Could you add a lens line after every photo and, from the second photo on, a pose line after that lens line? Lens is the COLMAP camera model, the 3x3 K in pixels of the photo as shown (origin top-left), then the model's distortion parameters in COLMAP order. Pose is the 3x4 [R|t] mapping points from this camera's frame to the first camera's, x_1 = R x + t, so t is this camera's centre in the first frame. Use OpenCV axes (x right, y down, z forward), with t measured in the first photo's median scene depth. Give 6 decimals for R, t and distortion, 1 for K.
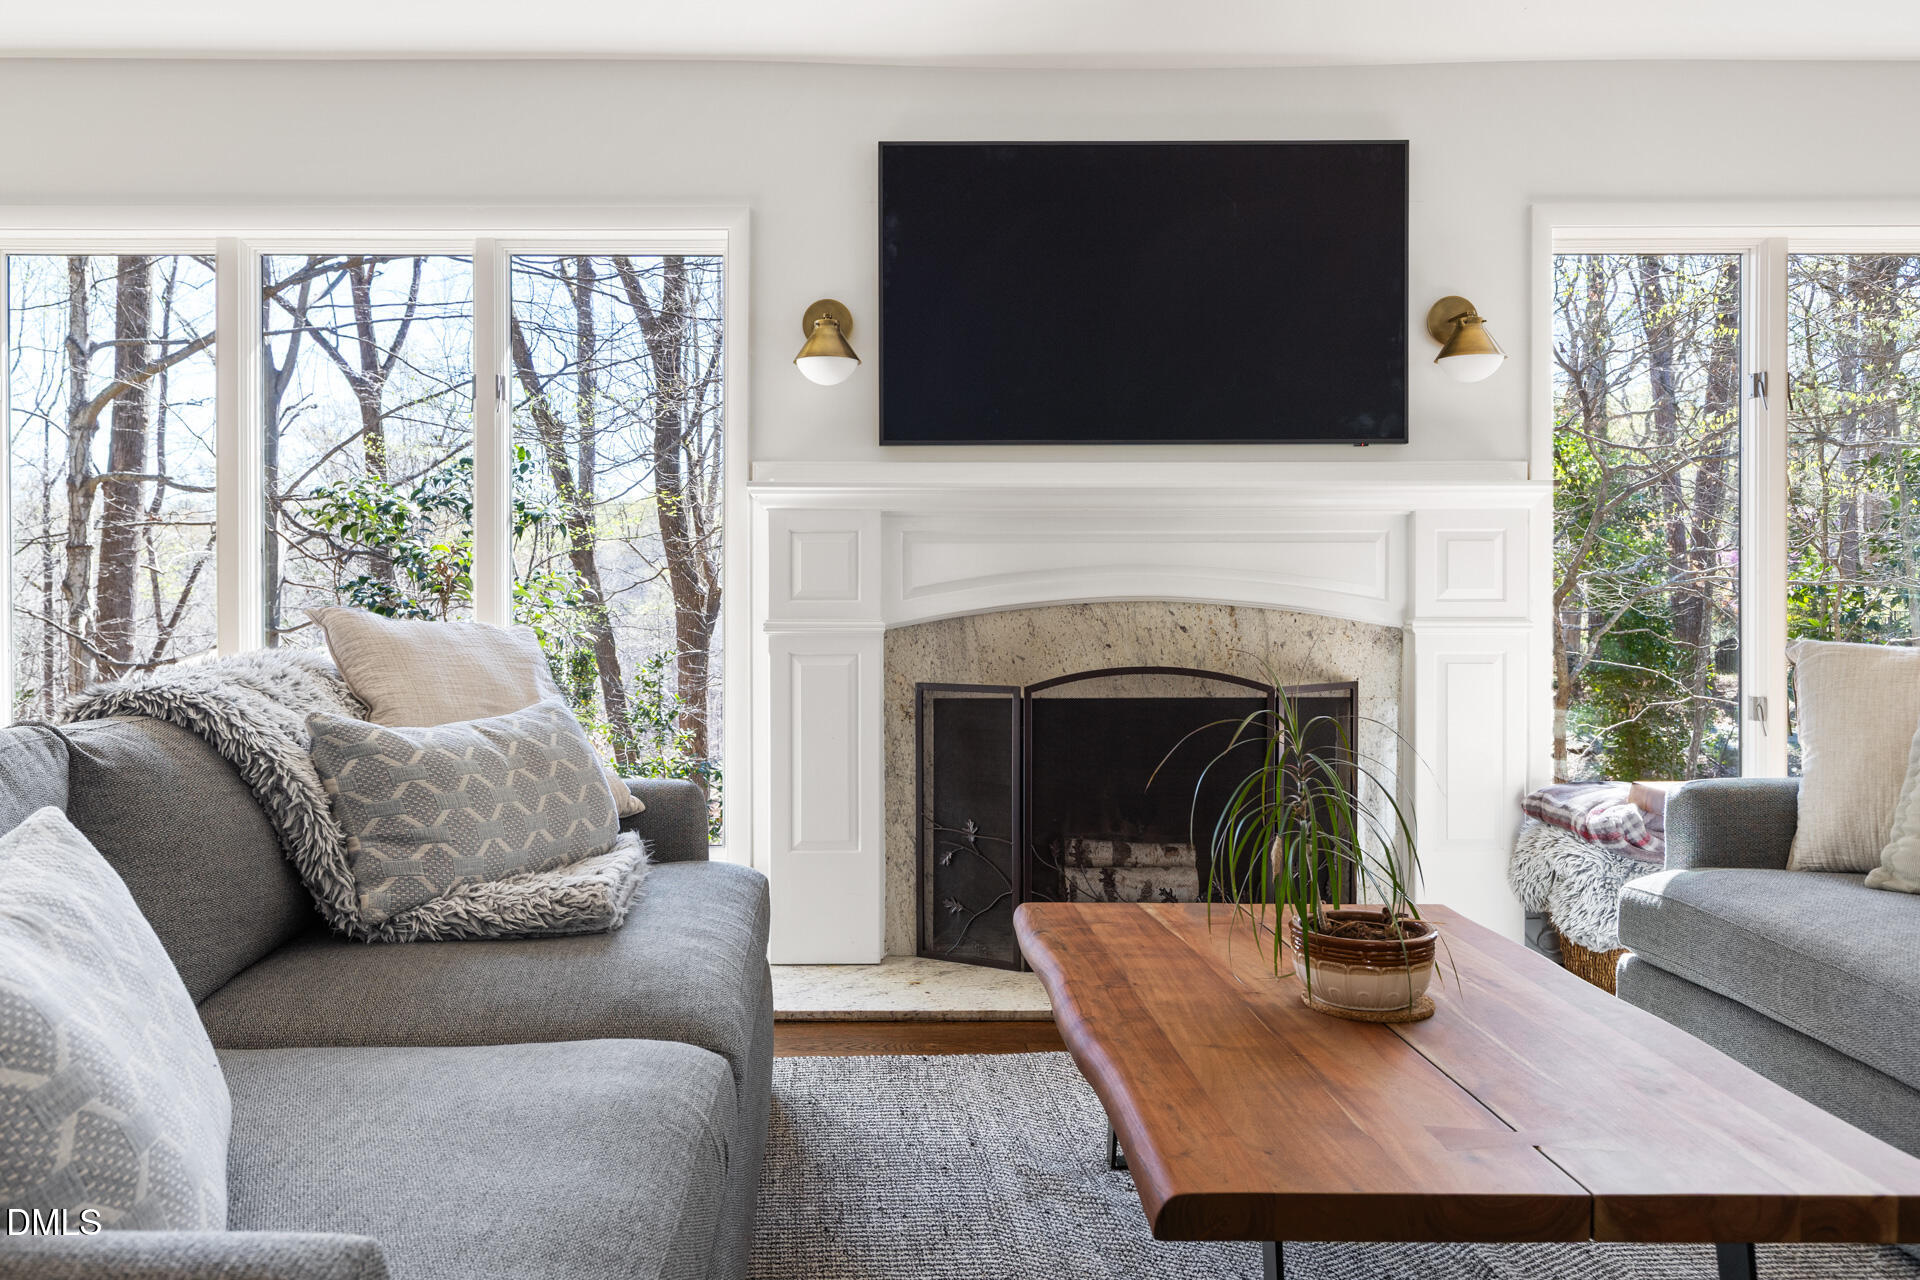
lens RADIAL K [[1416.5, 0, 958.3], [0, 1416.5, 633.2], [0, 0, 1]] dist [0.011354, -0.008315]
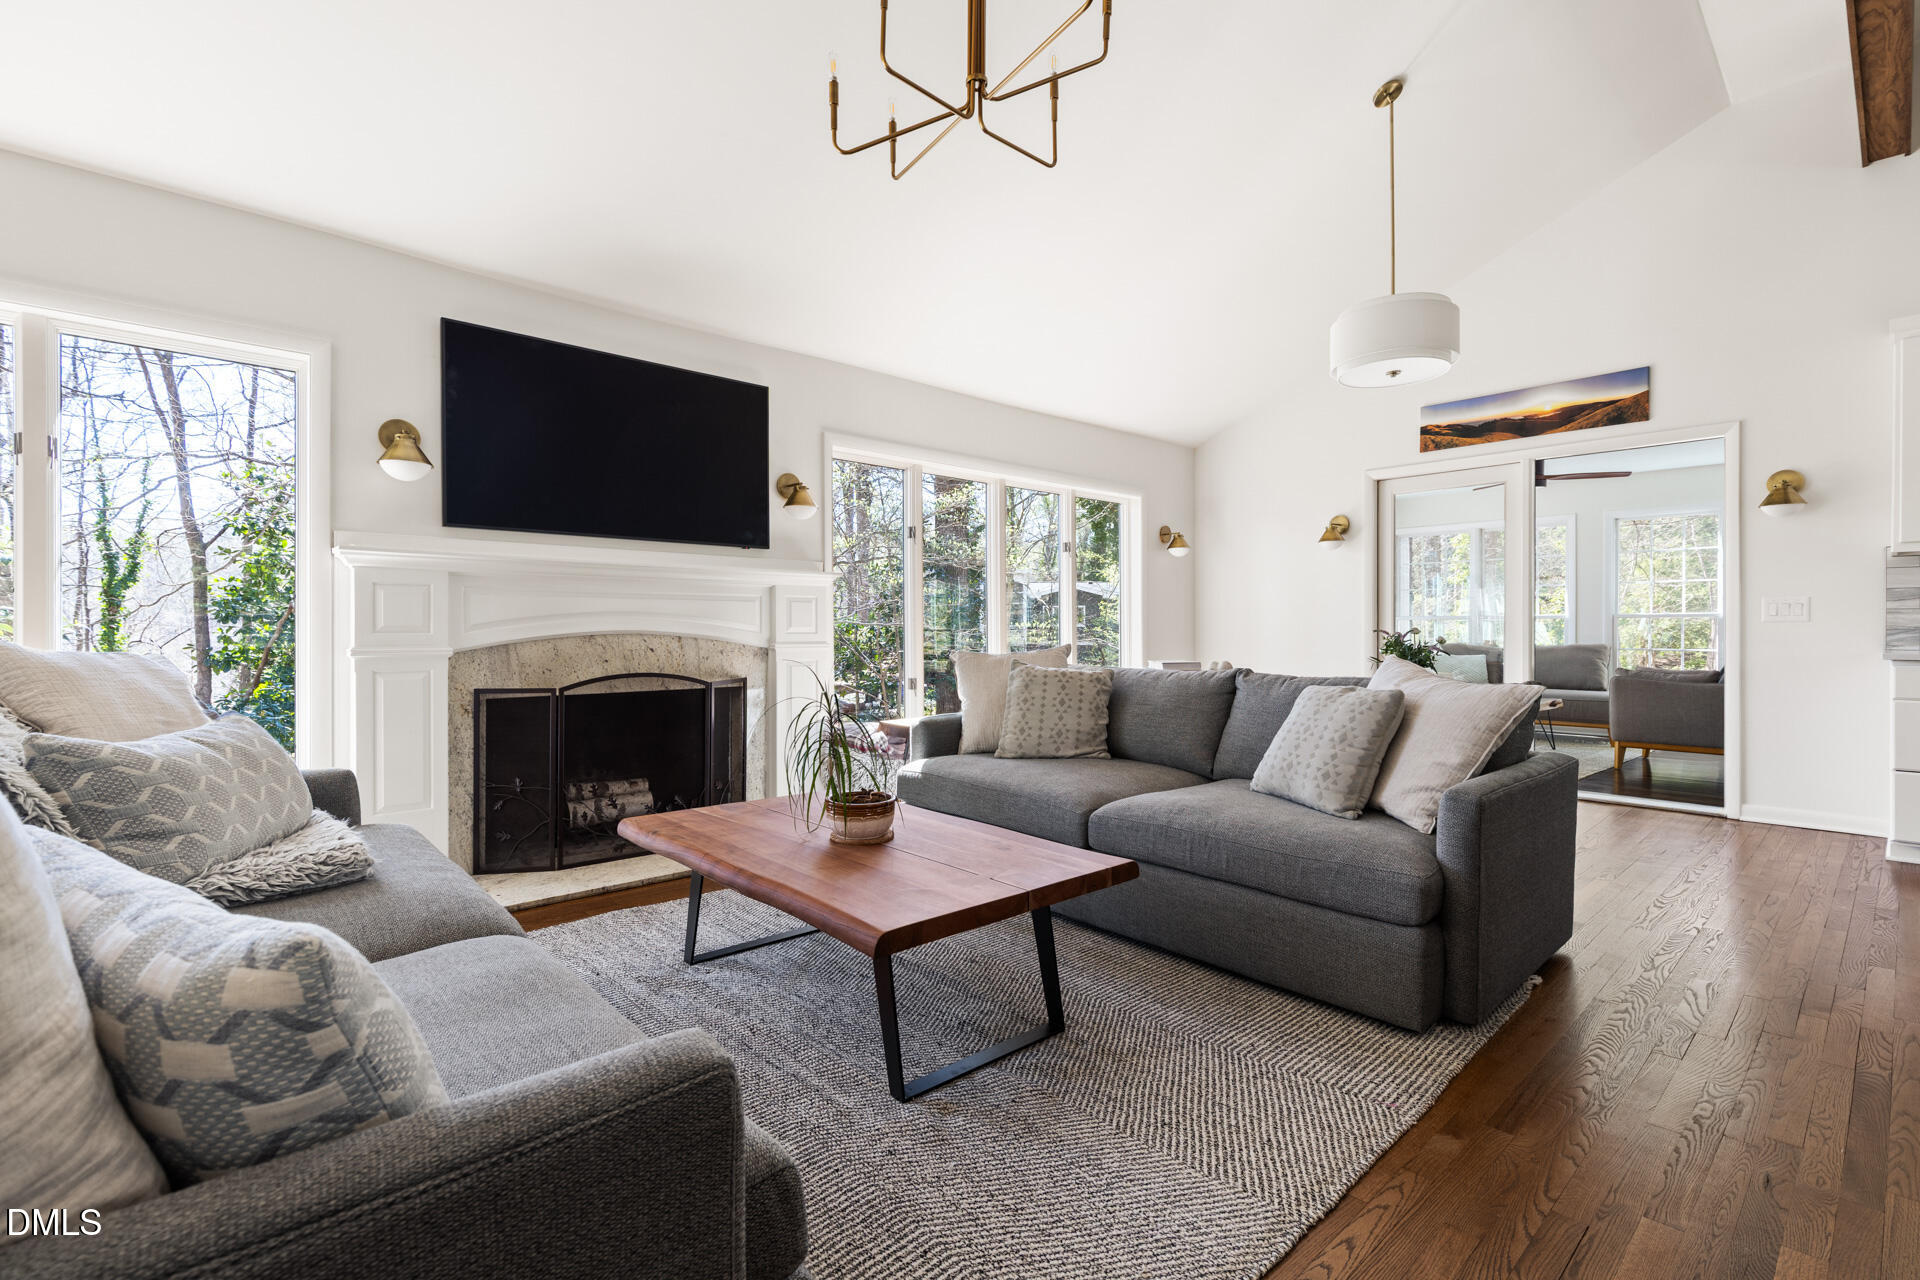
lens RADIAL K [[827.2, 0, 958.2], [0, 827.2, 637.3], [0, 0, 1]] dist [0.004978, -0.000799]
pose [[0.755406, -0.002750, 0.655251, -0.214929], [0.012566, 0.999868, -0.010290, -0.003388], [-0.655136, 0.016007, 0.755341, 0.016289]]
